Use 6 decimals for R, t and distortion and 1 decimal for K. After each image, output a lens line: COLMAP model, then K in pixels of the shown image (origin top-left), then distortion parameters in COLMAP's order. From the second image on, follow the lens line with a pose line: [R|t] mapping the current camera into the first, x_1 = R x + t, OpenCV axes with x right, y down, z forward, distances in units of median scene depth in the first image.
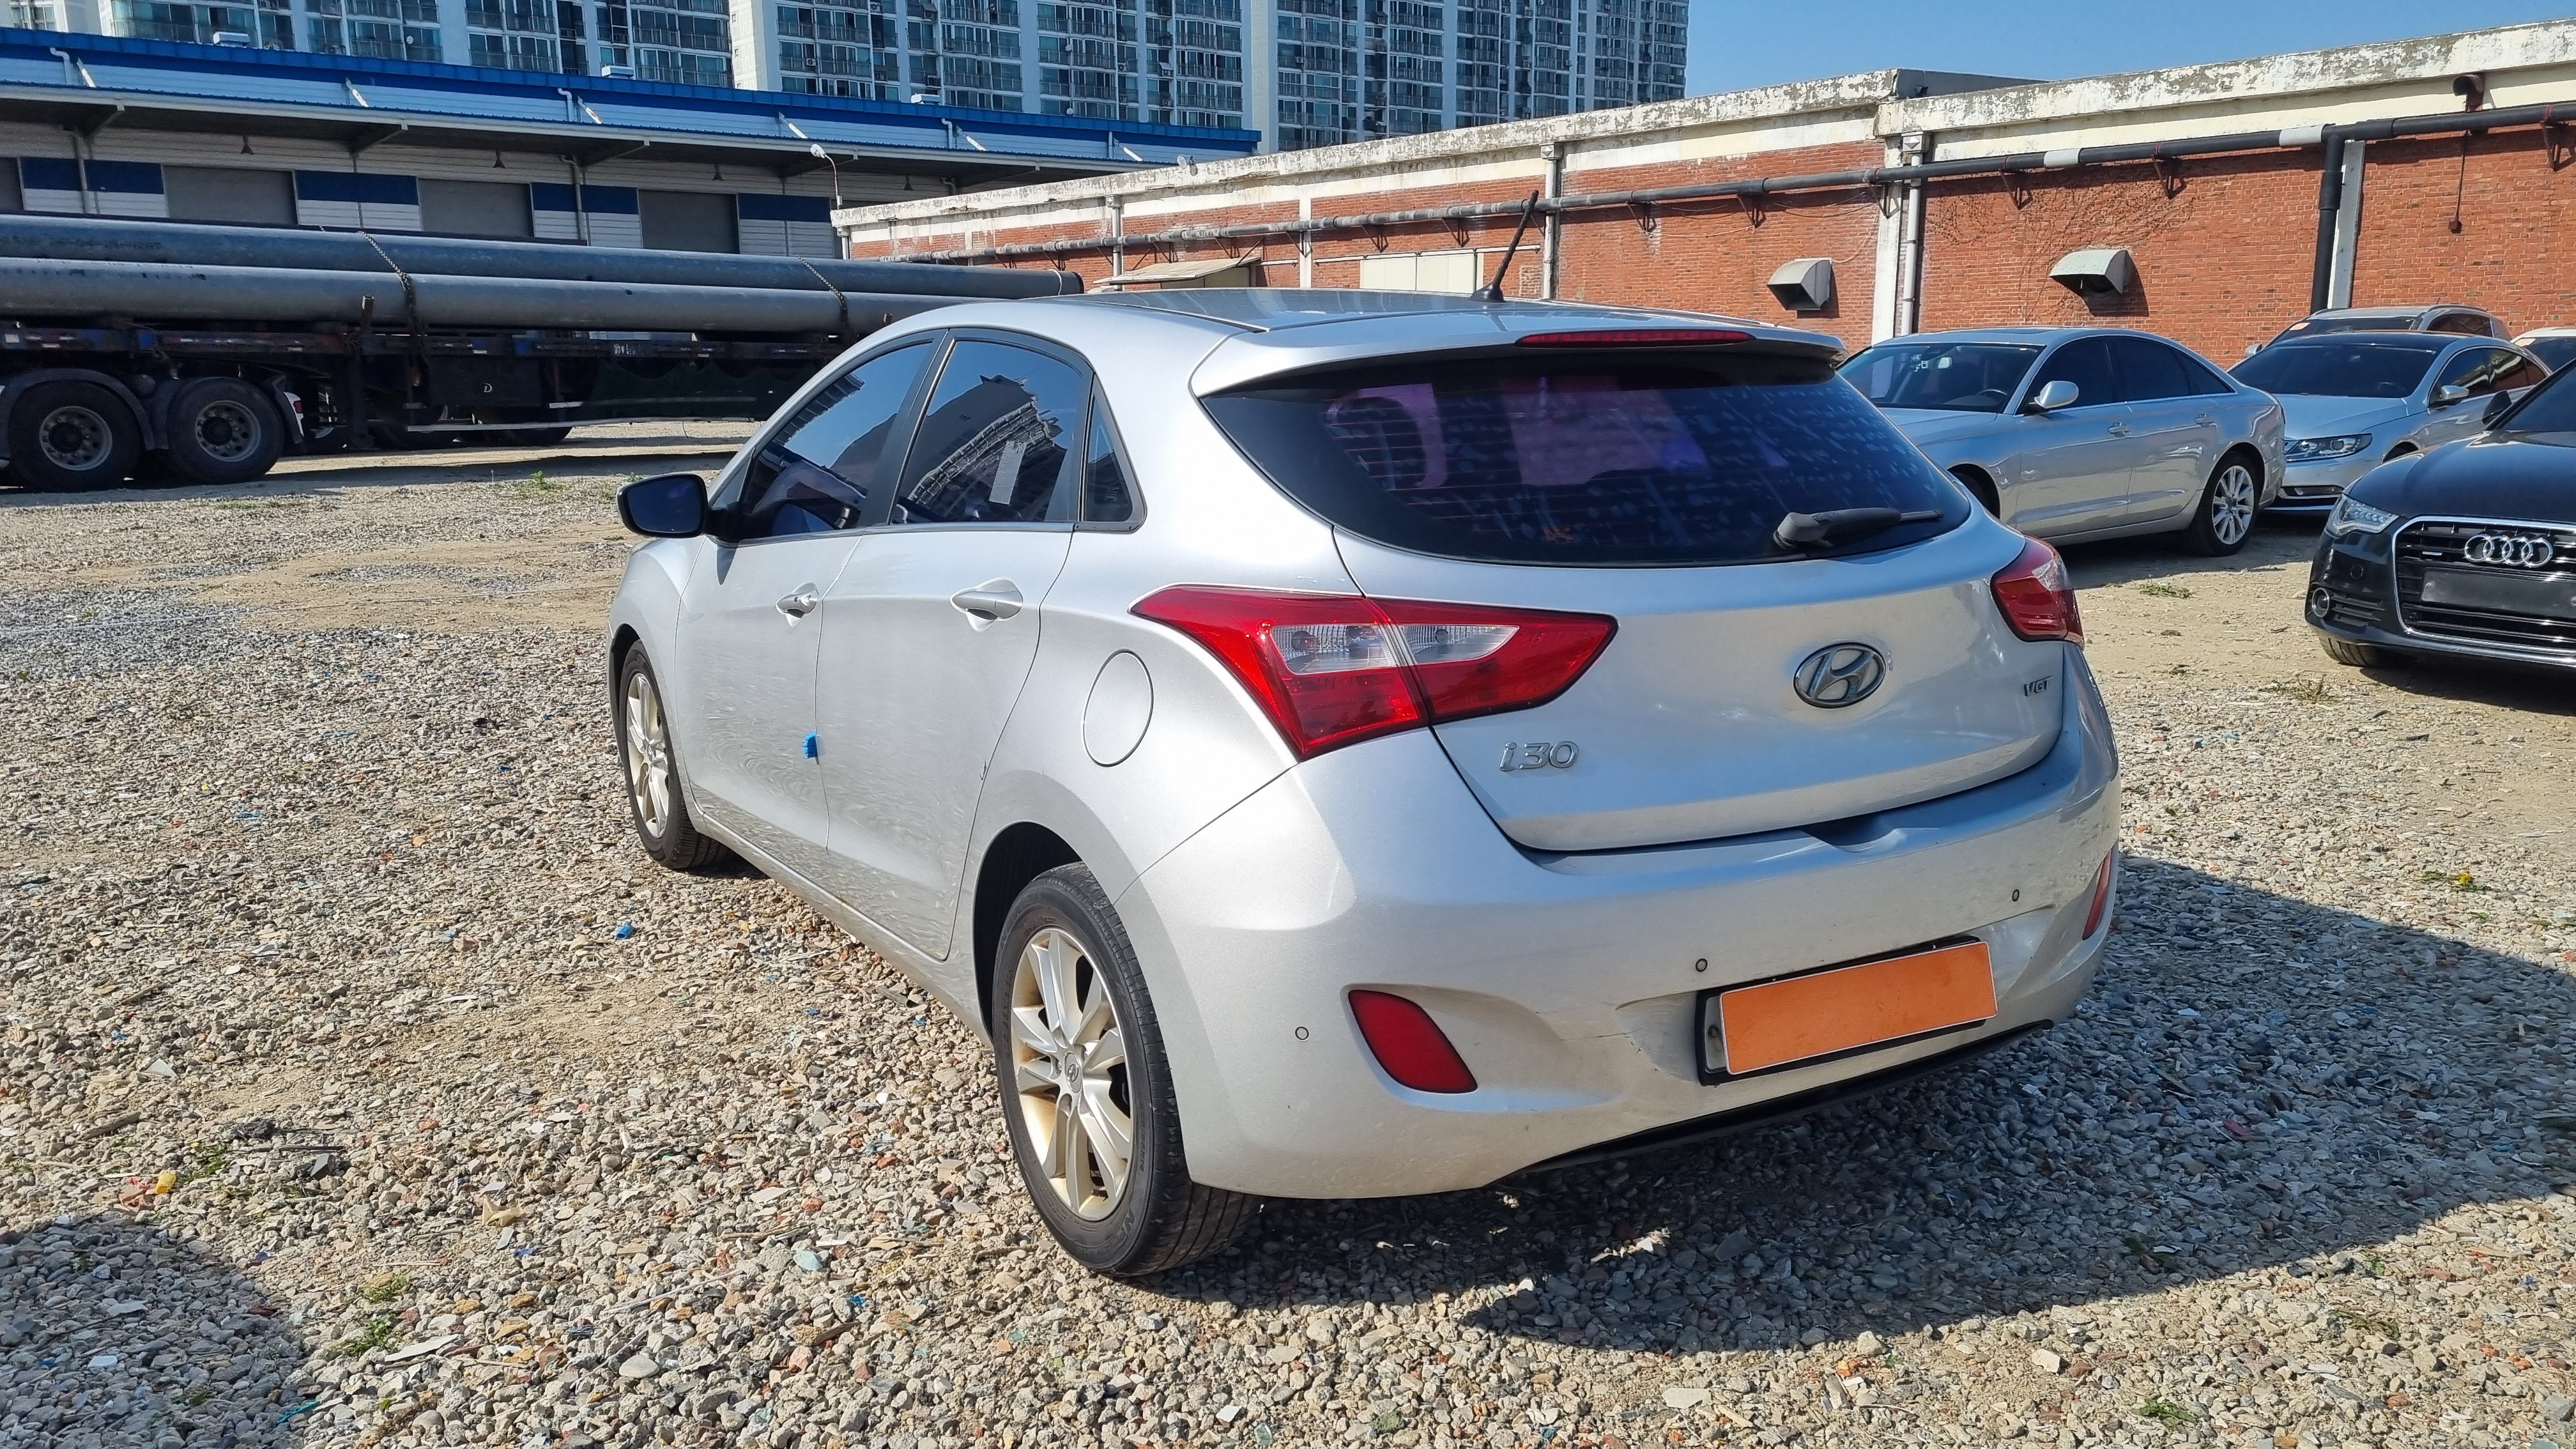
lens RADIAL K [[1911.5, 0, 1274.9], [0, 1911.5, 719.0], [0, 0, 1]] dist [0.075151, -0.049587]
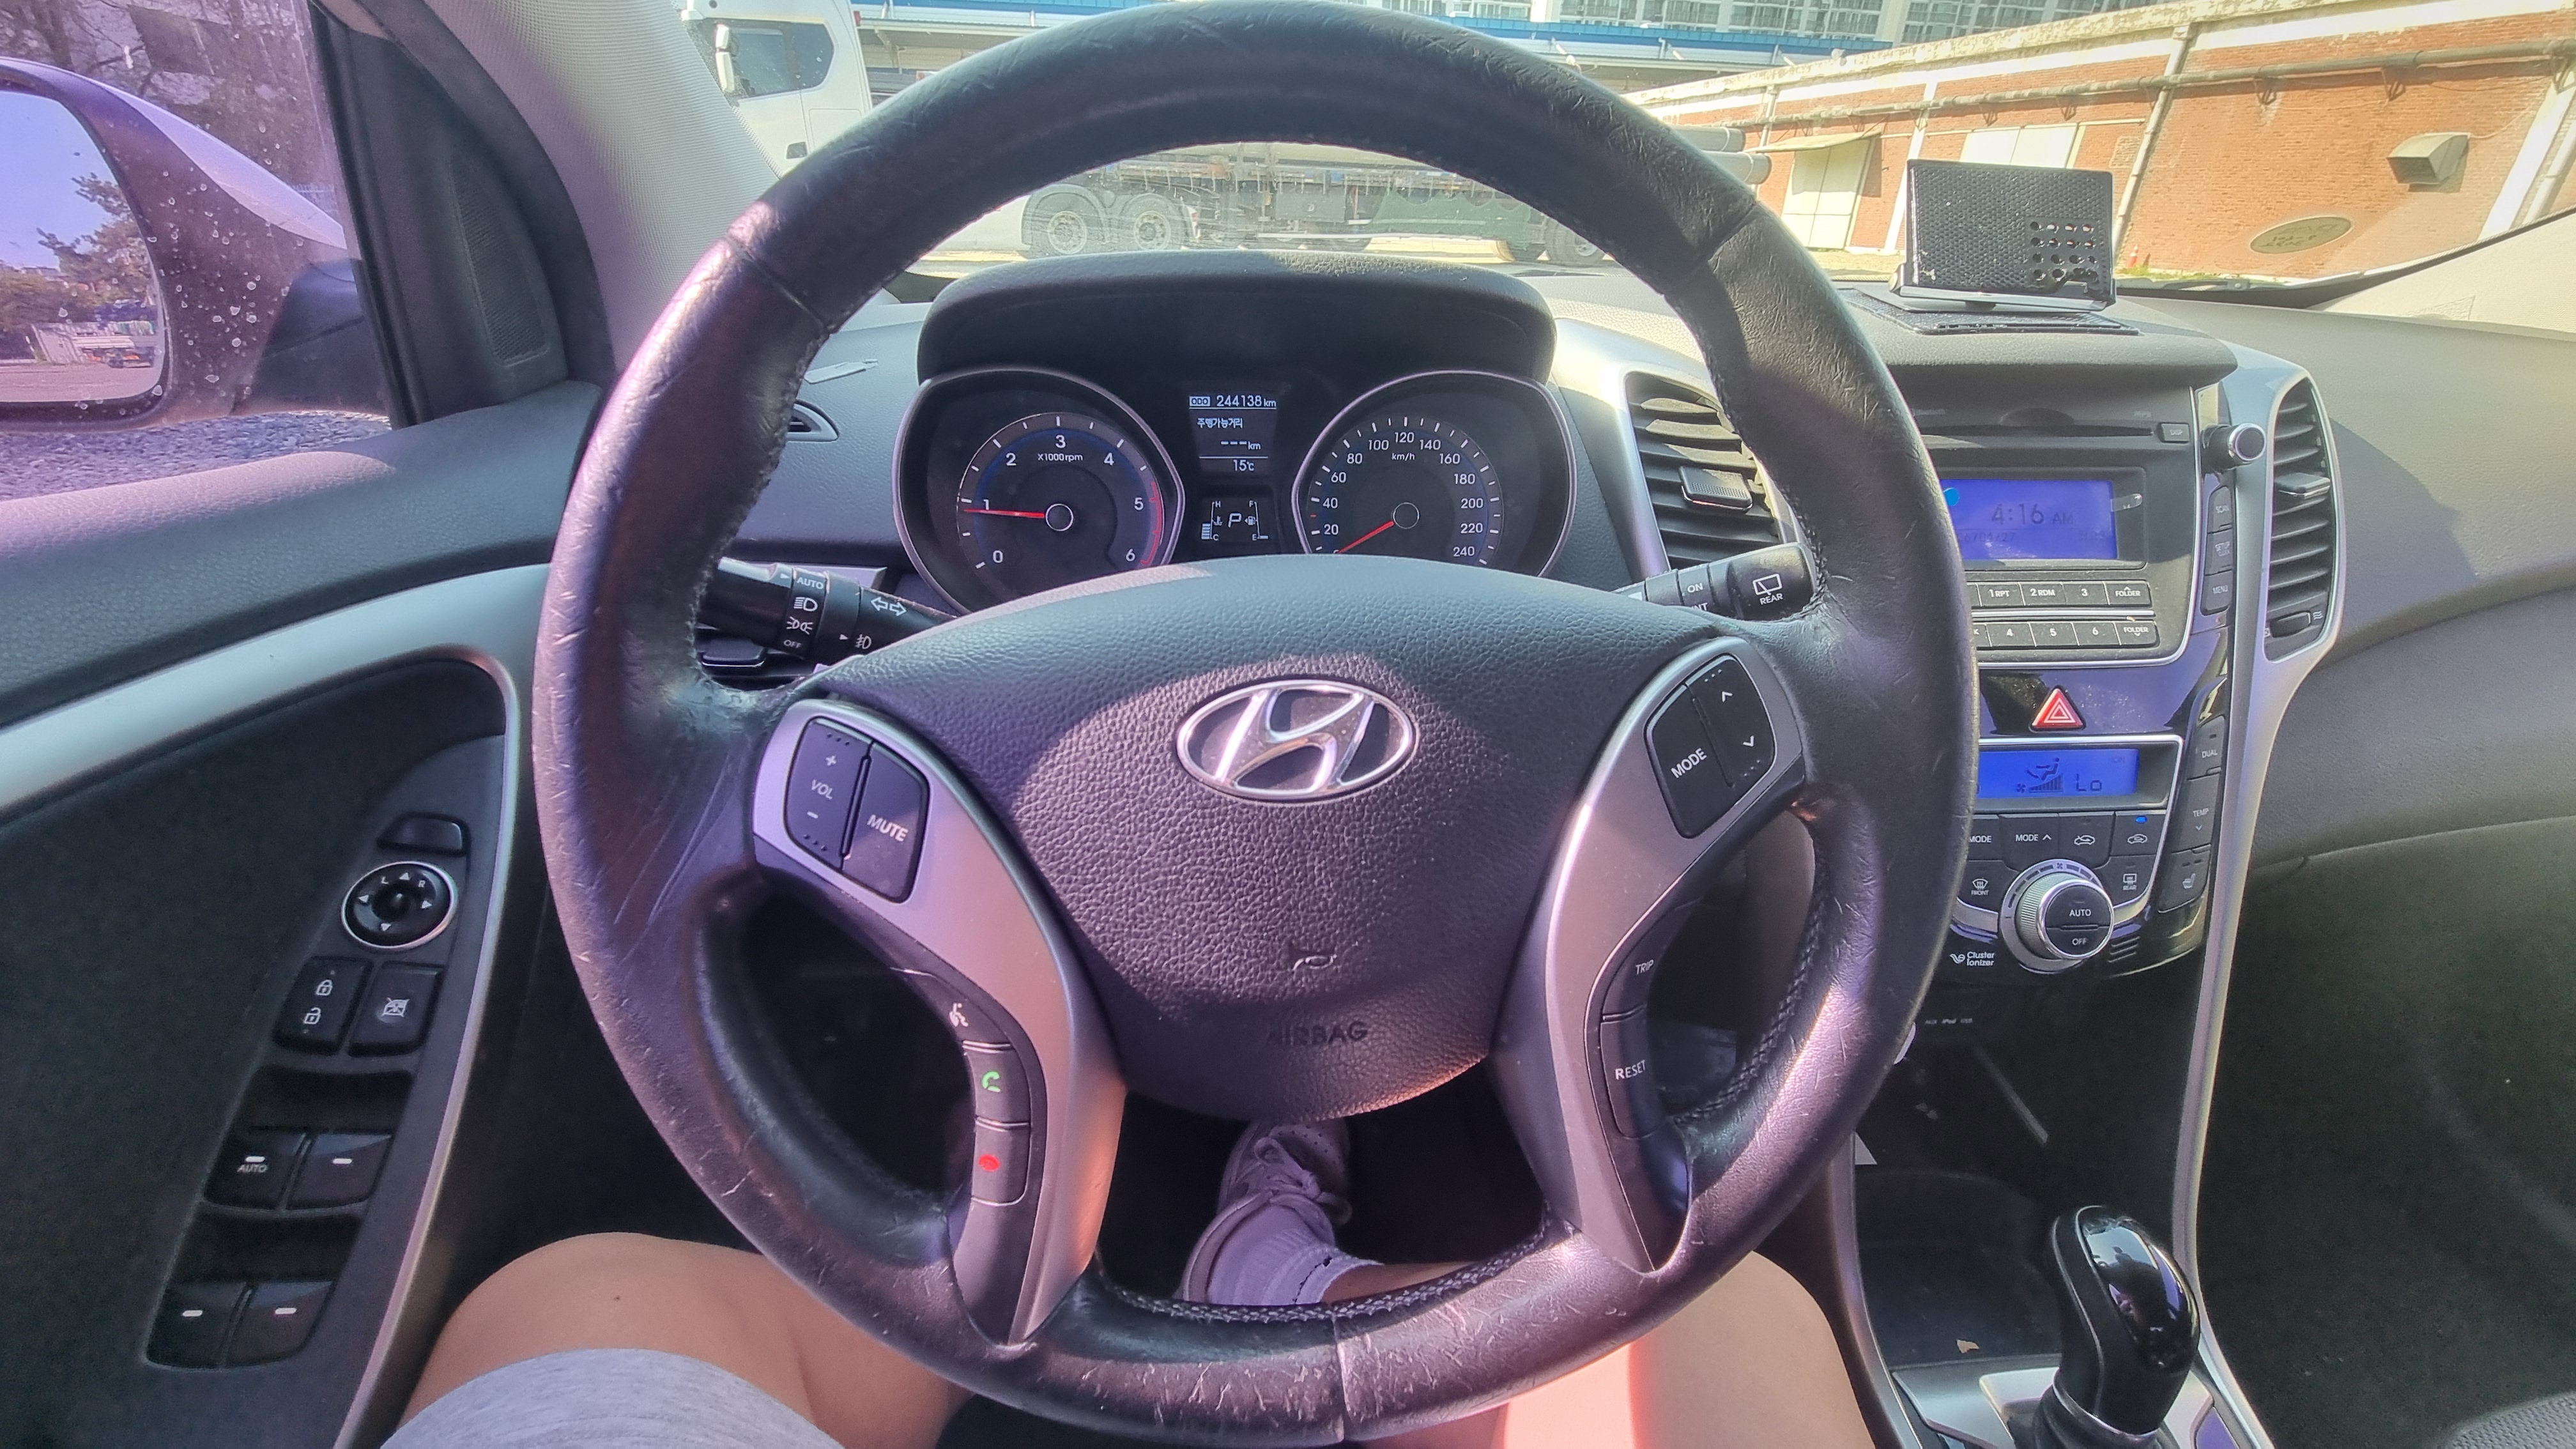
lens RADIAL K [[1054.8, 0, 1278.2], [0, 1054.8, 720.9], [0, 0, 1]] dist [-0.001321, -0.001025]
pose [[0.896726, 0.219513, -0.384312, -0.014533], [-0.111279, 0.952265, 0.284269, -0.011159], [0.428367, -0.212146, 0.878348, 0.094877]]
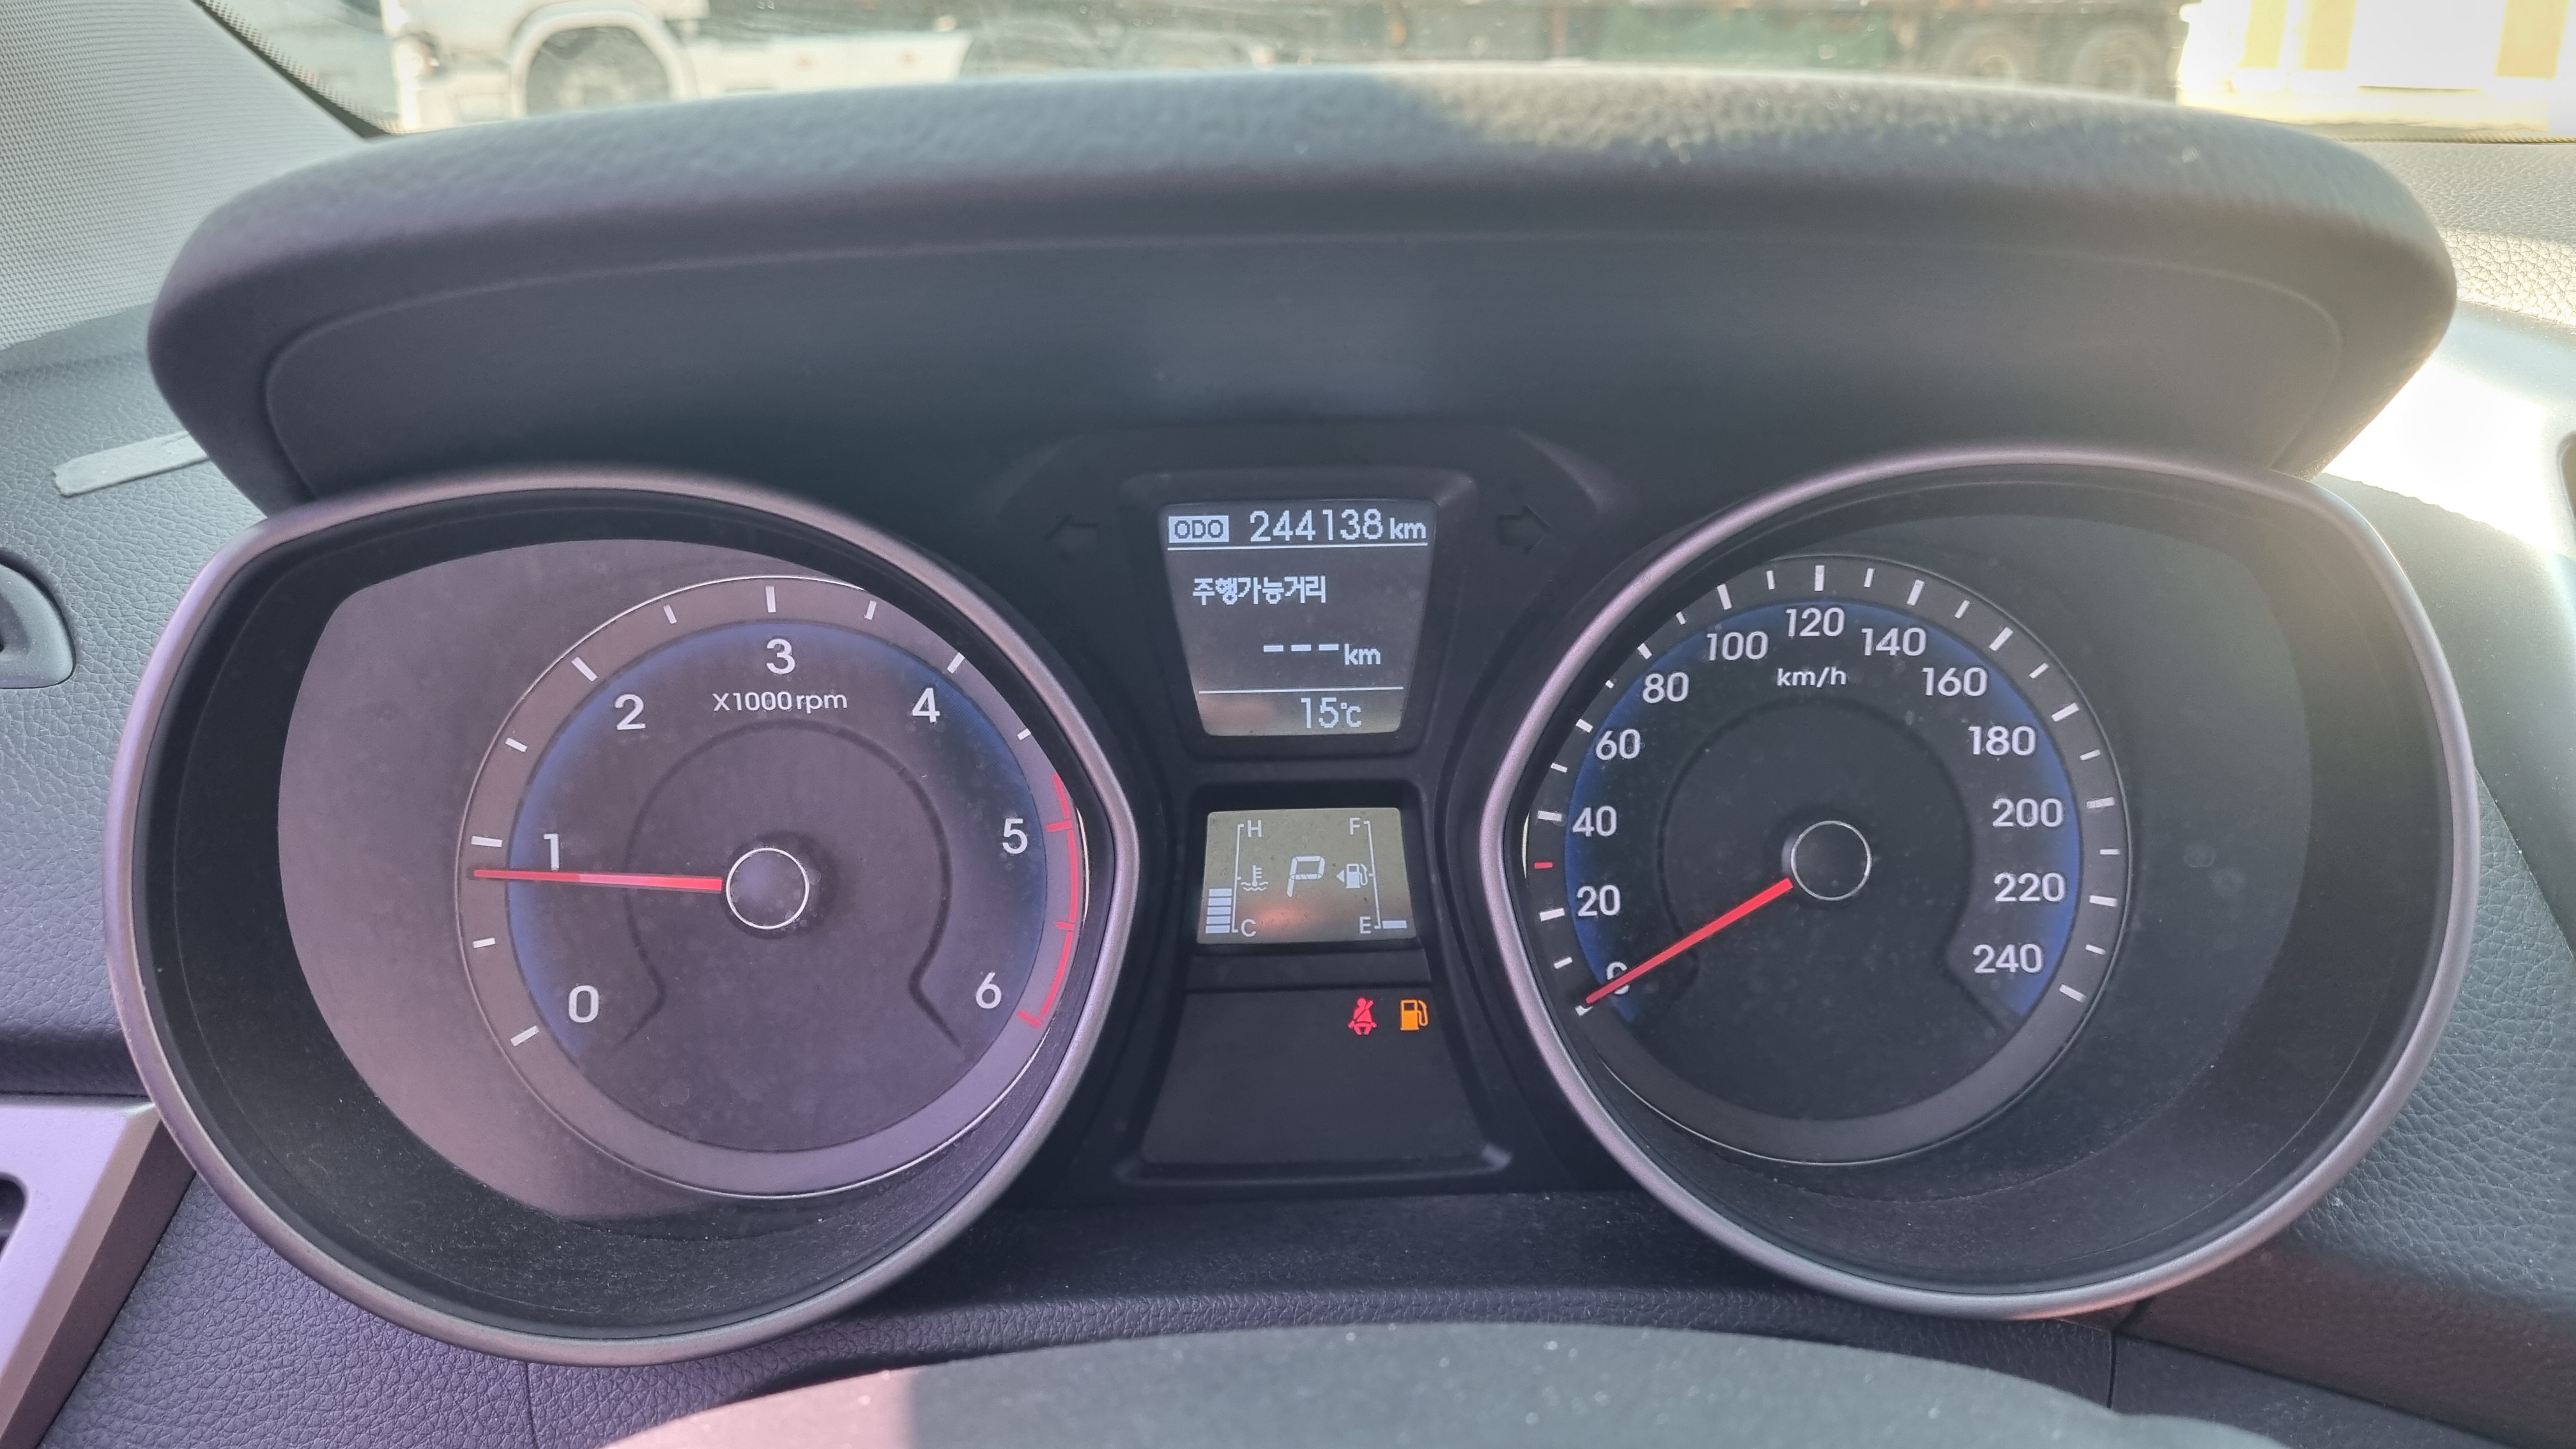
lens RADIAL K [[1911.5, 0, 1346.6], [0, 1911.5, 790.7], [0, 0, 1]] dist [0.075151, -0.049587]
pose [[0.884172, 0.172930, -0.433976, -0.017006], [-0.090593, 0.974799, 0.203864, -0.011703], [0.458293, -0.140935, 0.877556, 0.099723]]
